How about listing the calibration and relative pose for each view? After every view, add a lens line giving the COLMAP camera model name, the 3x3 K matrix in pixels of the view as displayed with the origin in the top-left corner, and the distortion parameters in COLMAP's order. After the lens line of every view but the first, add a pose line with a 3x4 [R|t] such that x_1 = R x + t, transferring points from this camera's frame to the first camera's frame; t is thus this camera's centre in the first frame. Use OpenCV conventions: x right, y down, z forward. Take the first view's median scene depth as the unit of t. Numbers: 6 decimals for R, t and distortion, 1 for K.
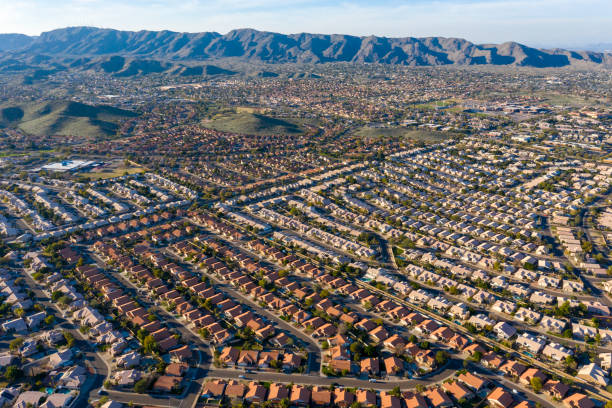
lens RADIAL K [[489.1, 0, 304.3], [0, 489.1, 204.2], [0, 0, 1]] dist [-0.008653, 0.009540]
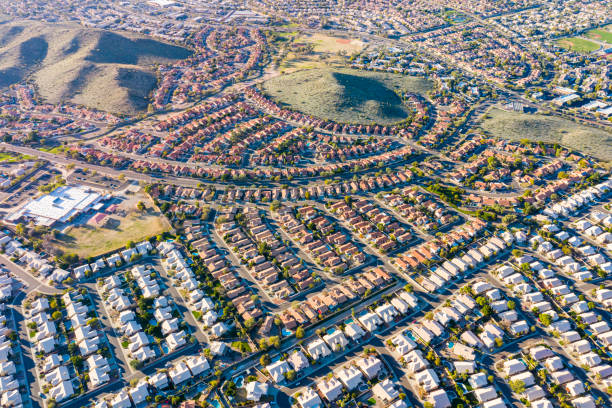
lens RADIAL K [[489.1, 0, 304.3], [0, 489.1, 204.1], [0, 0, 1]] dist [-0.008653, 0.009540]
pose [[0.984170, 0.095572, -0.149251, -0.039434], [-0.050448, 0.958371, 0.281032, -0.310585], [0.169897, -0.269054, 0.948022, 0.419427]]
